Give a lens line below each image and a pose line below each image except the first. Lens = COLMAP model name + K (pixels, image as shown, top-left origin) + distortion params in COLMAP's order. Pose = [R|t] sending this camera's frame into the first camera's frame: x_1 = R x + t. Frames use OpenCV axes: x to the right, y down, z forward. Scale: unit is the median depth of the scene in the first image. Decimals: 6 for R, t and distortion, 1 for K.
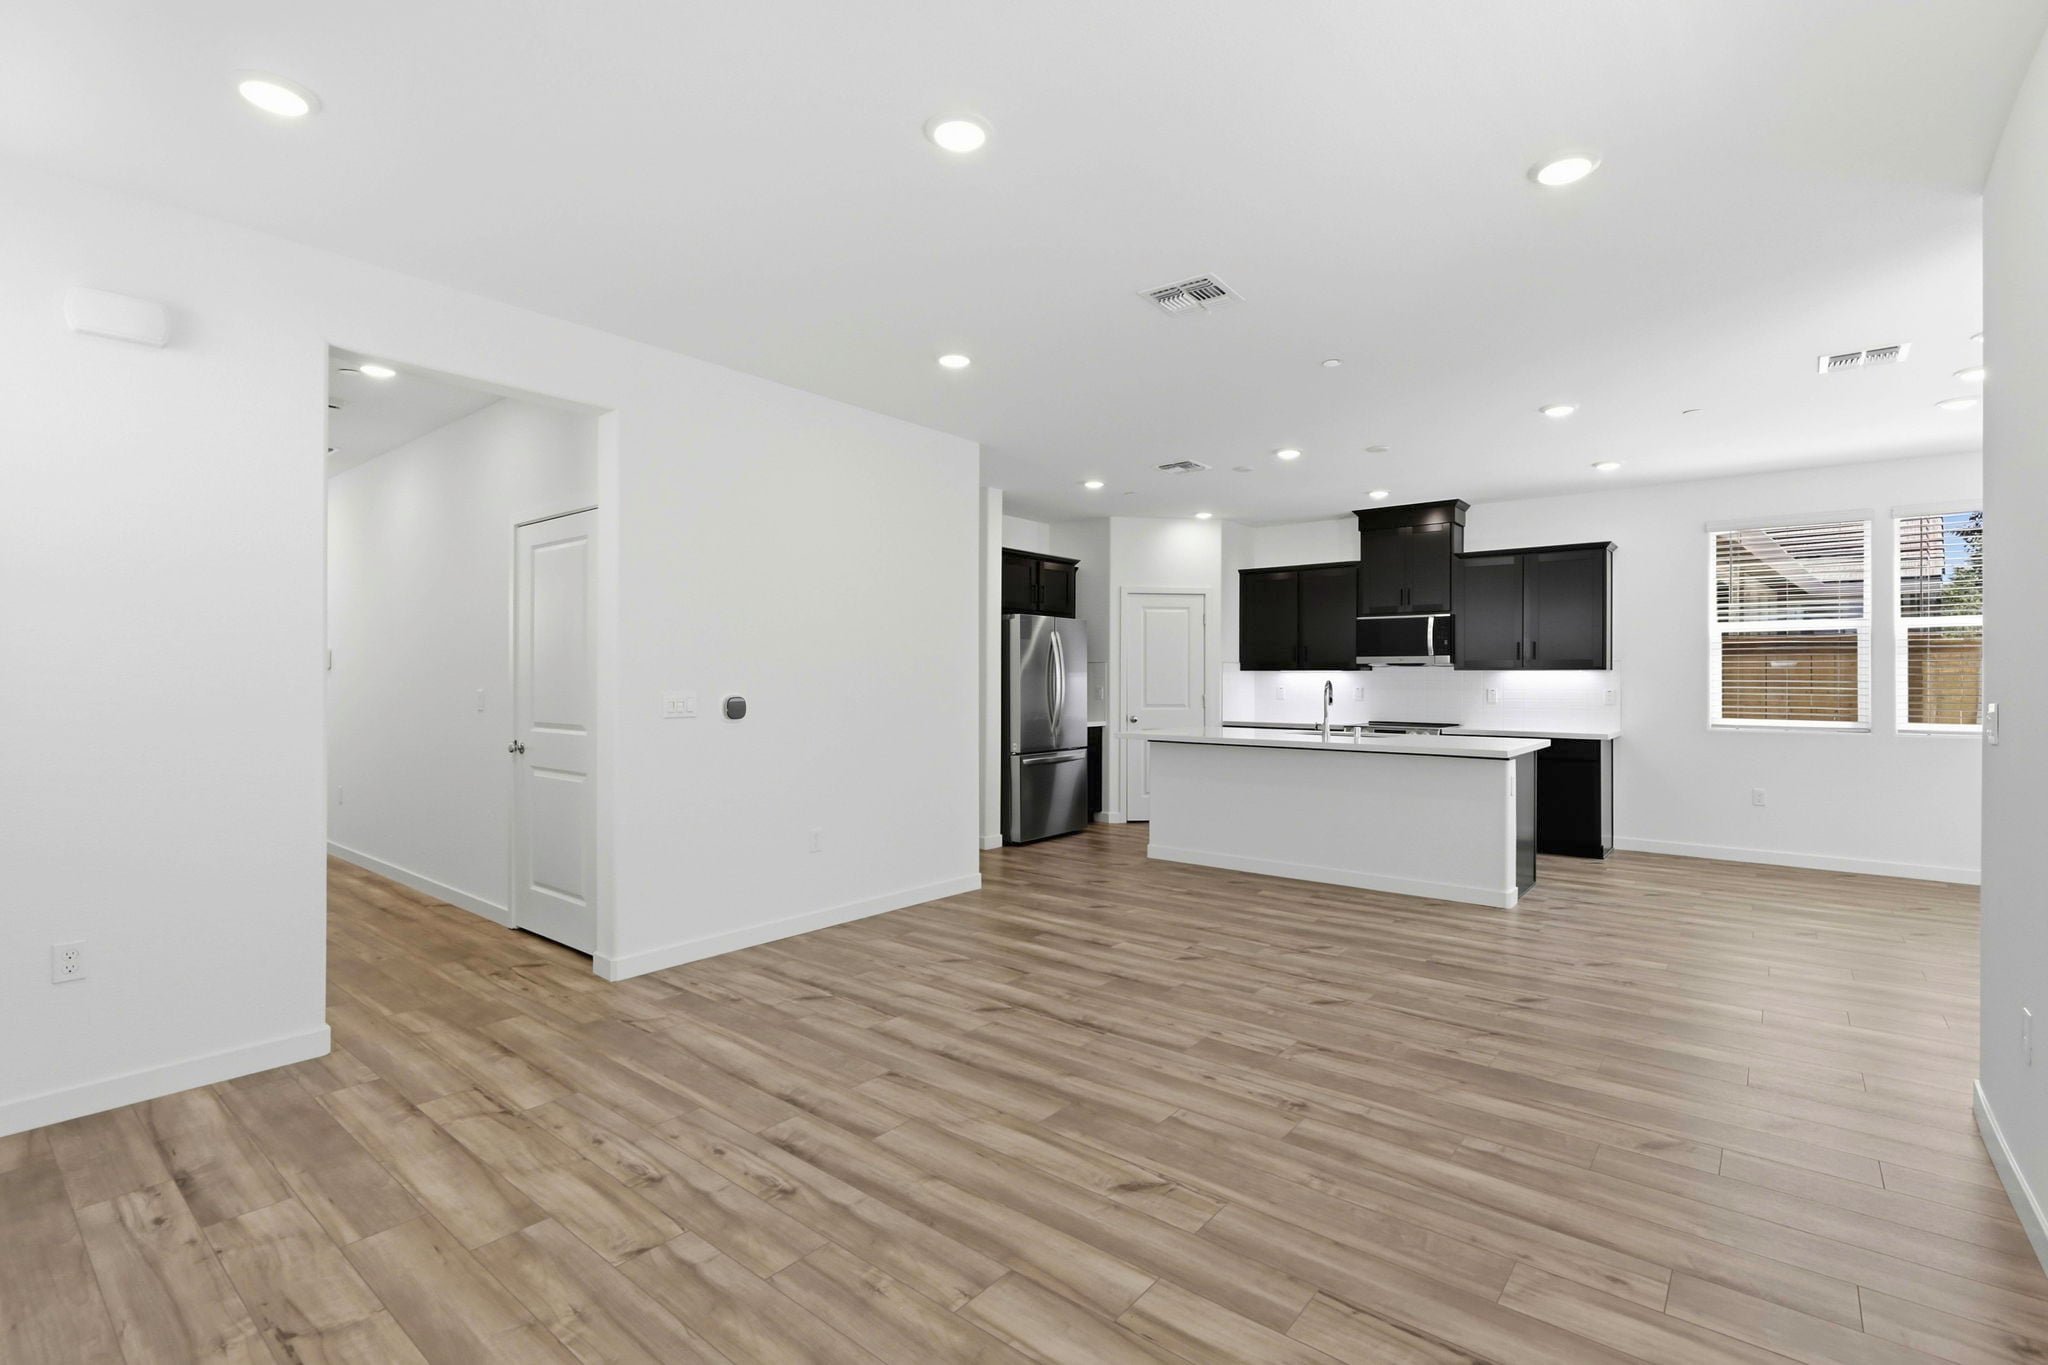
lens RADIAL K [[931.8, 0, 1047.6], [0, 931.8, 674.9], [0, 0, 1]] dist [-0.000452, -0.000141]
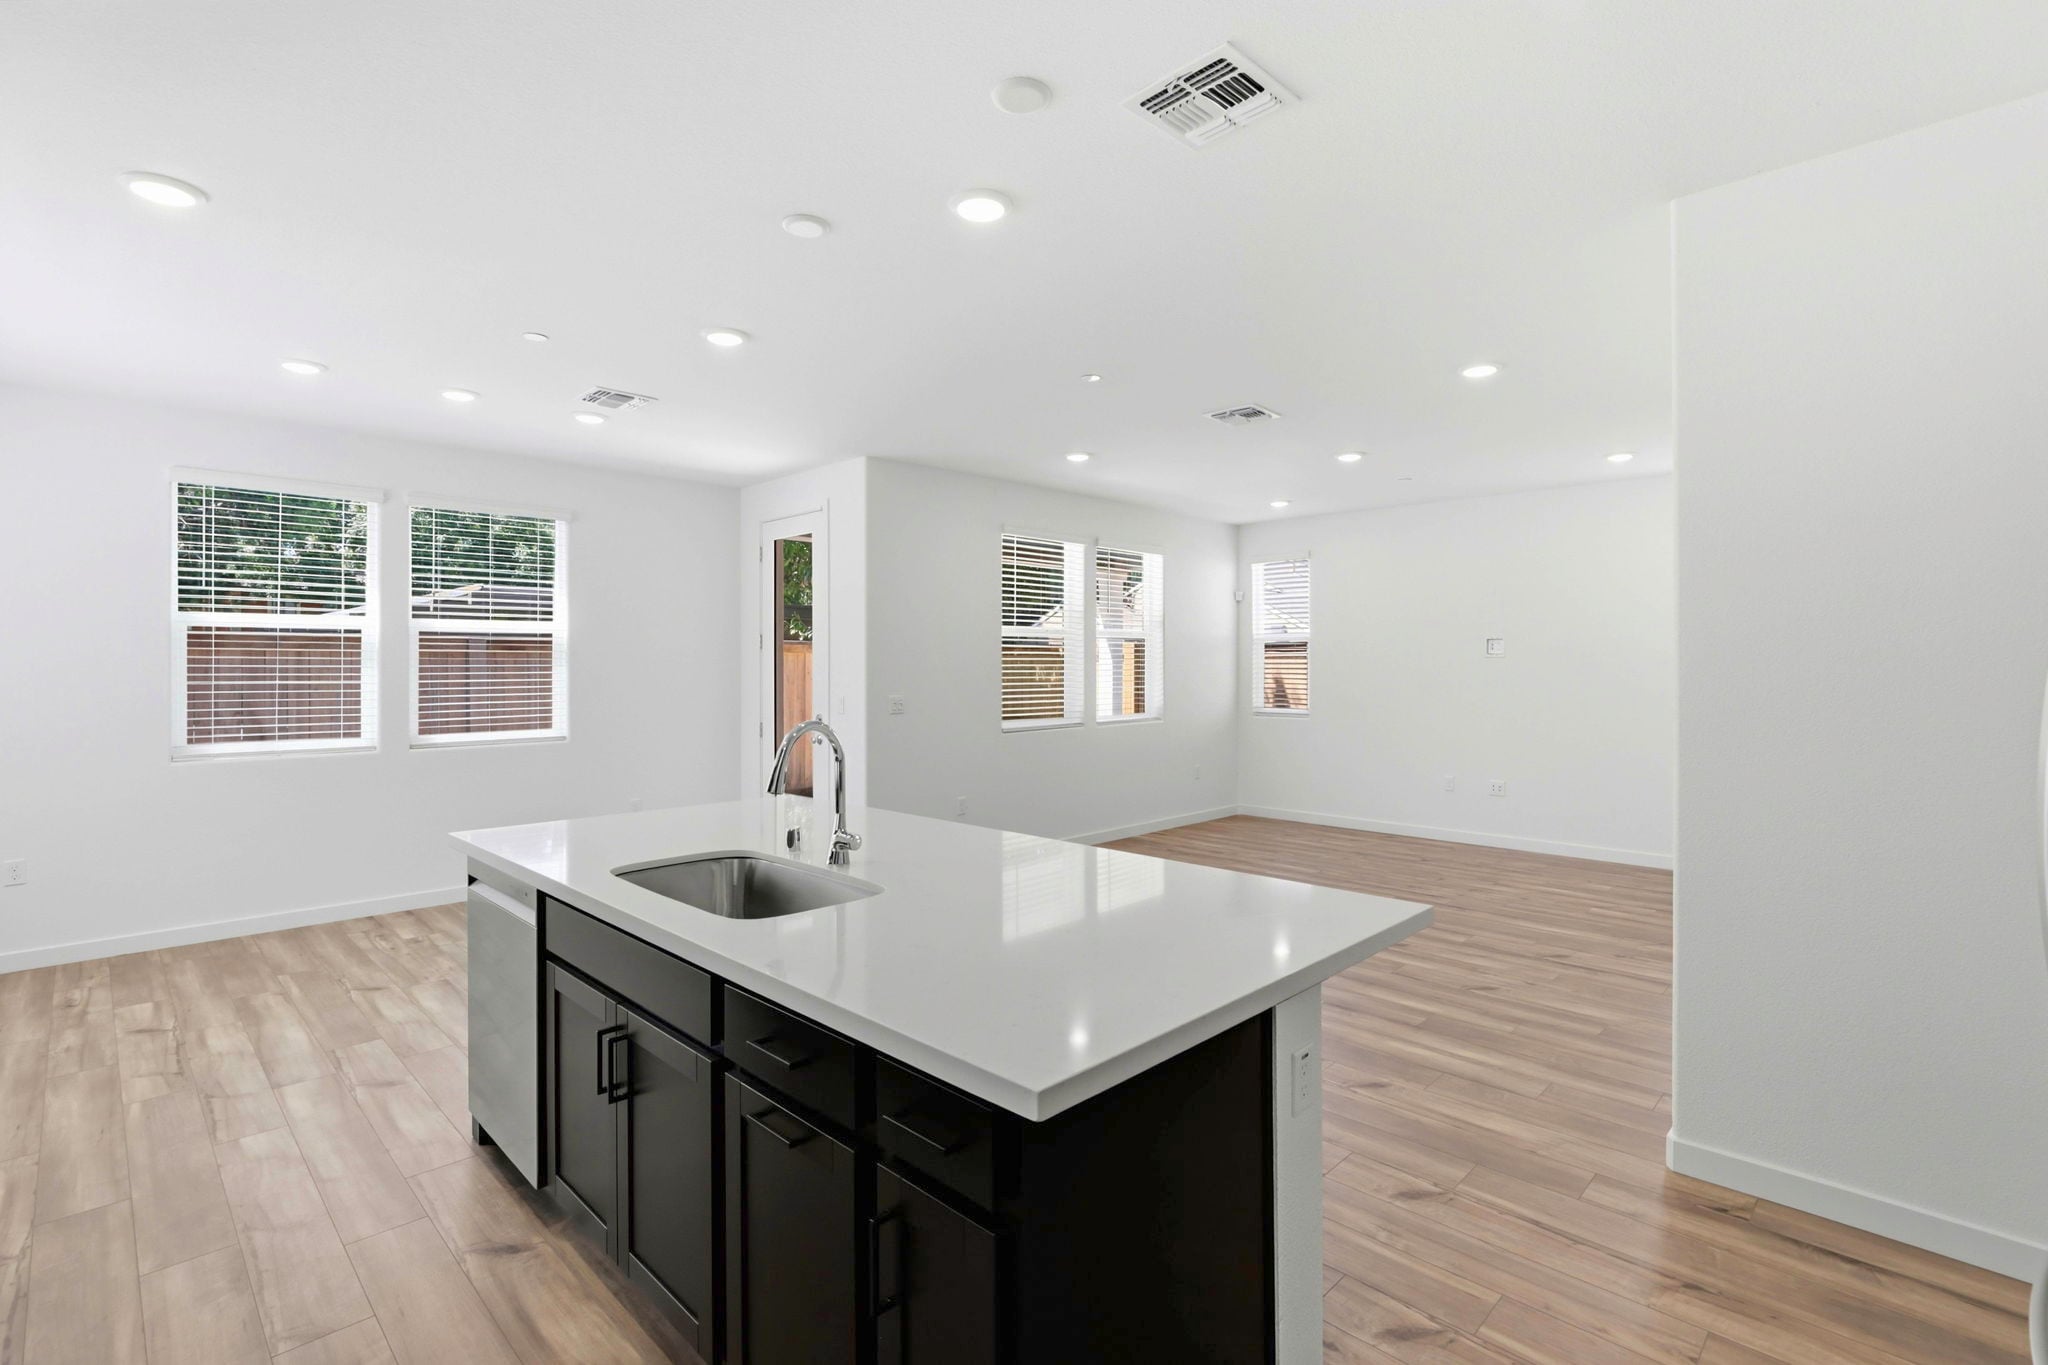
lens RADIAL K [[931.8, 0, 1047.6], [0, 931.8, 674.9], [0, 0, 1]] dist [-0.000452, -0.000141]
pose [[-0.995089, -0.002398, 0.098959, 0.190436], [-0.001893, 0.999985, 0.005199, -0.015514], [-0.098970, 0.004986, -0.995078, 1.505529]]
